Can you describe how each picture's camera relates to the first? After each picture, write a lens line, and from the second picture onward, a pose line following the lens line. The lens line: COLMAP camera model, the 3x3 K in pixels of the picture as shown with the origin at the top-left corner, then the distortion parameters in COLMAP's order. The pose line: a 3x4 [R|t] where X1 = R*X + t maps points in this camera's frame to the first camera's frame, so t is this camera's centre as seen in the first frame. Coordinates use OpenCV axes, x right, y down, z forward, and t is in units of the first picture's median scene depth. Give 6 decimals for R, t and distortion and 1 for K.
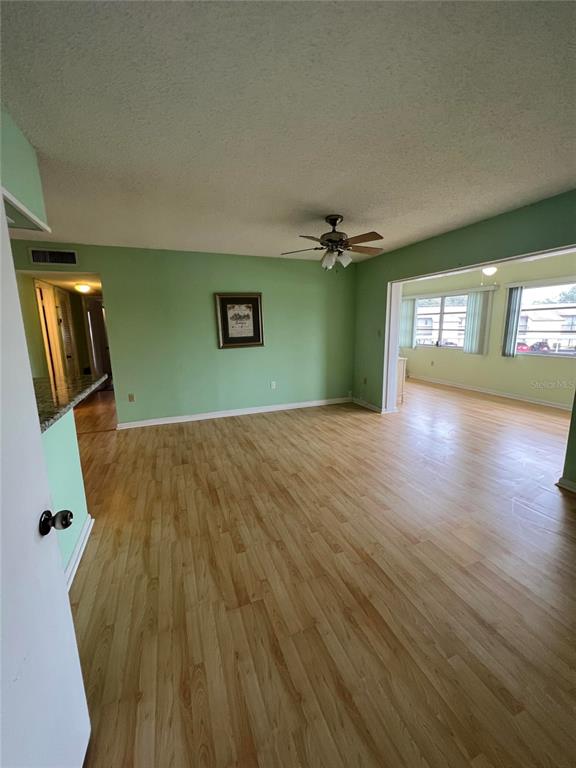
lens RADIAL K [[307.8, 0, 287.5], [0, 307.8, 380.1], [0, 0, 1]] dist [0.000895, -0.000305]
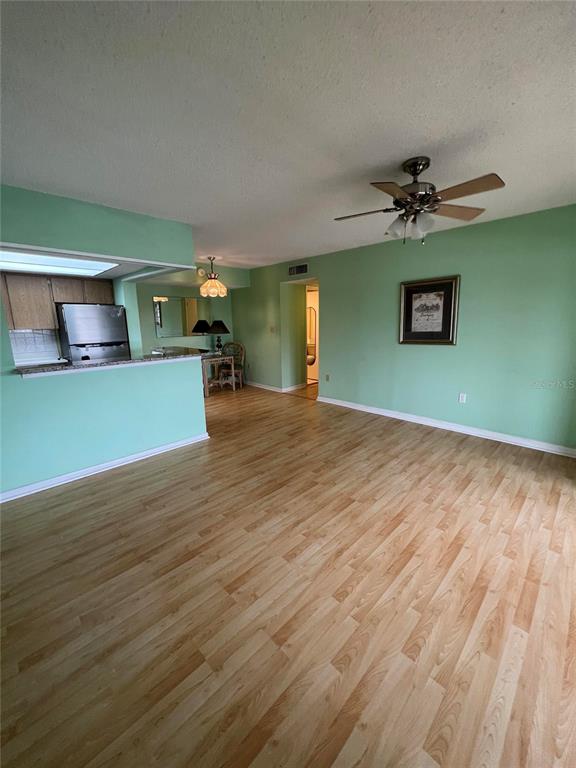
lens RADIAL K [[307.8, 0, 289.3], [0, 307.8, 380.7], [0, 0, 1]] dist [0.000895, -0.000305]
pose [[0.400585, 0.187465, -0.896877, 0.541454], [-0.151740, 0.978903, 0.136837, -0.077647], [0.903607, 0.081277, 0.420580, 0.364682]]
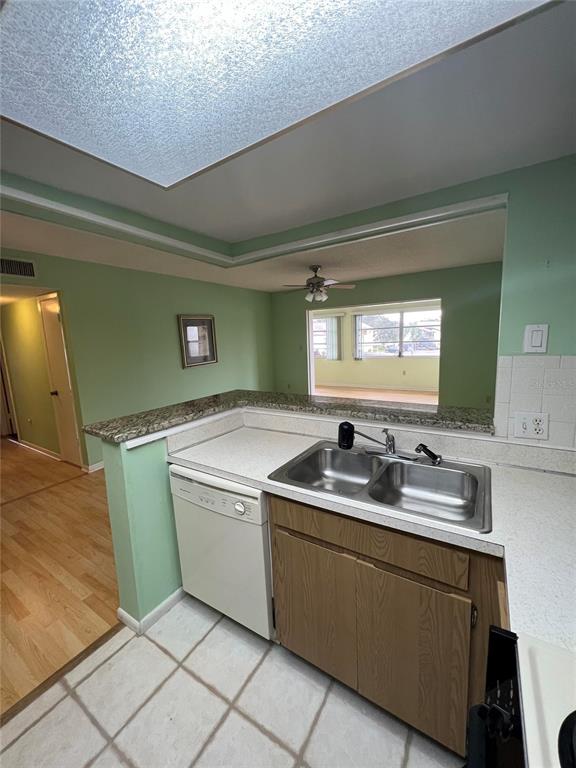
lens RADIAL K [[307.8, 0, 291.0], [0, 307.8, 382.2], [0, 0, 1]] dist [0.000895, -0.000305]
pose [[0.804877, -0.102906, 0.584451, -0.592557], [0.127985, 0.991775, -0.001630, -0.013944], [-0.579476, 0.076113, 0.811427, -0.024379]]
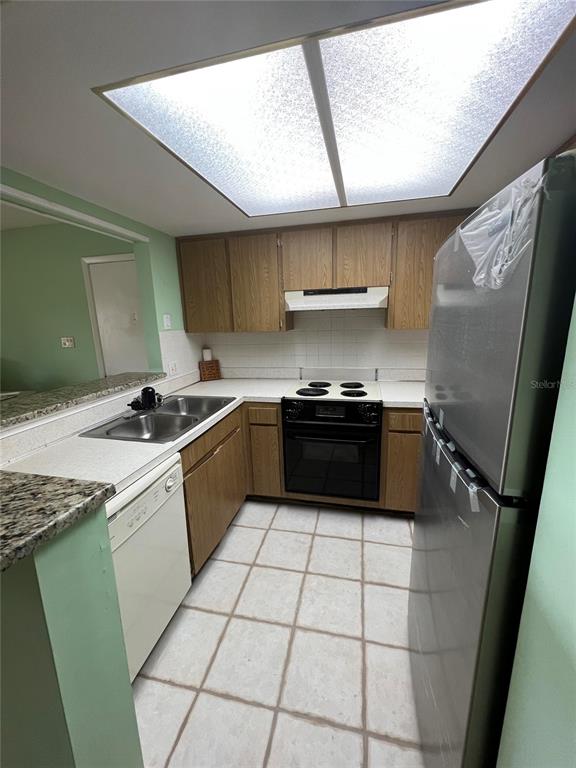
lens RADIAL K [[307.8, 0, 289.8], [0, 307.8, 381.9], [0, 0, 1]] dist [0.000895, -0.000305]
pose [[-0.823790, -0.081299, 0.561036, -1.289707], [0.133937, 0.933732, 0.331971, -0.337418], [-0.550846, 0.348618, -0.758310, 2.129253]]
